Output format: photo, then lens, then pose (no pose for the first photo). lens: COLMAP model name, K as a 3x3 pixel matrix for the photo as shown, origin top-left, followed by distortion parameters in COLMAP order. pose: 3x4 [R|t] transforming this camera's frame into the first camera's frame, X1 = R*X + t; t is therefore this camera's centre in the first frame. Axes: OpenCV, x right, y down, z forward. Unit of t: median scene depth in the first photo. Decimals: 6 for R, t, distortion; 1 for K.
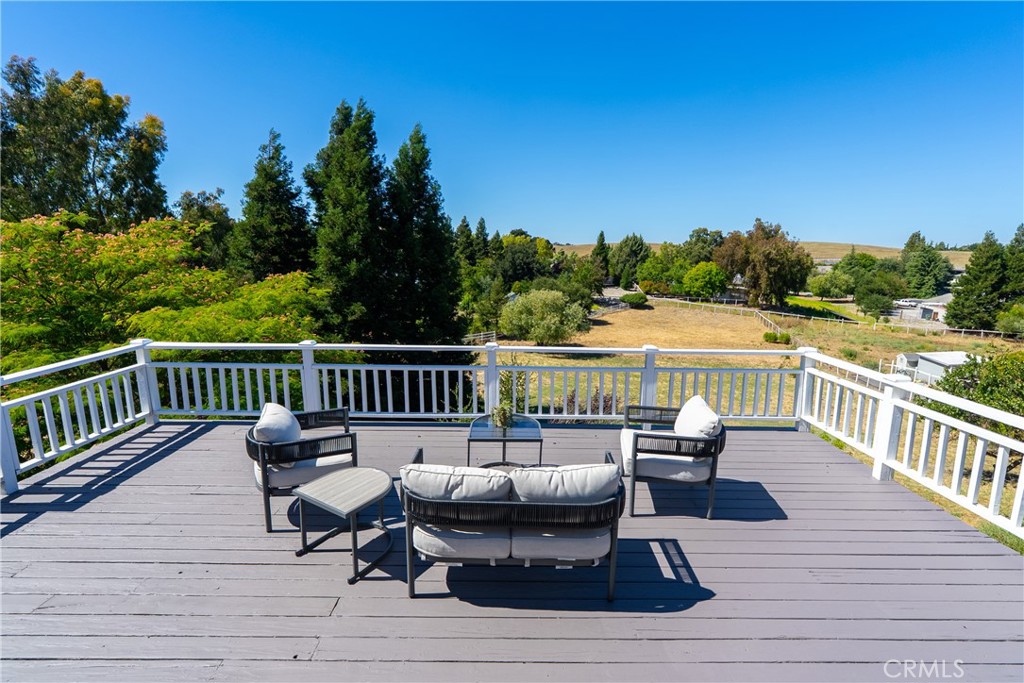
lens RADIAL K [[459.2, 0, 507.4], [0, 459.2, 336.5], [0, 0, 1]] dist [-0.008488, 0.002278]
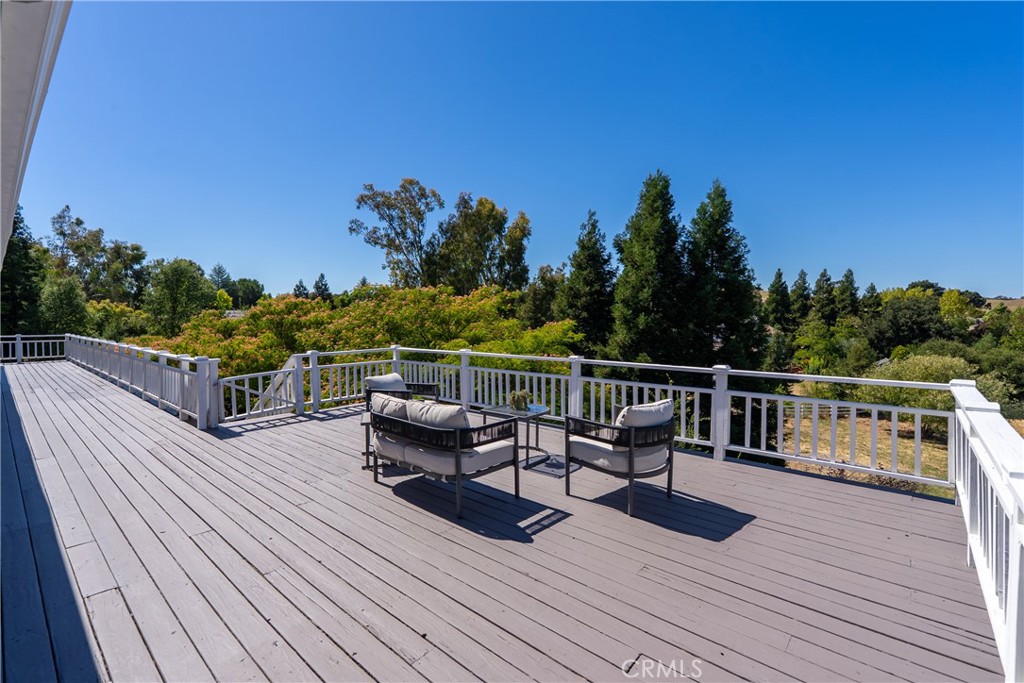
lens RADIAL K [[459.2, 0, 509.9], [0, 459.2, 333.3], [0, 0, 1]] dist [-0.008488, 0.002278]
pose [[0.748489, 0.006264, -0.663118, 0.132421], [-0.101890, 0.989168, -0.105663, 0.021320], [0.655273, 0.146652, 0.741020, 0.007907]]
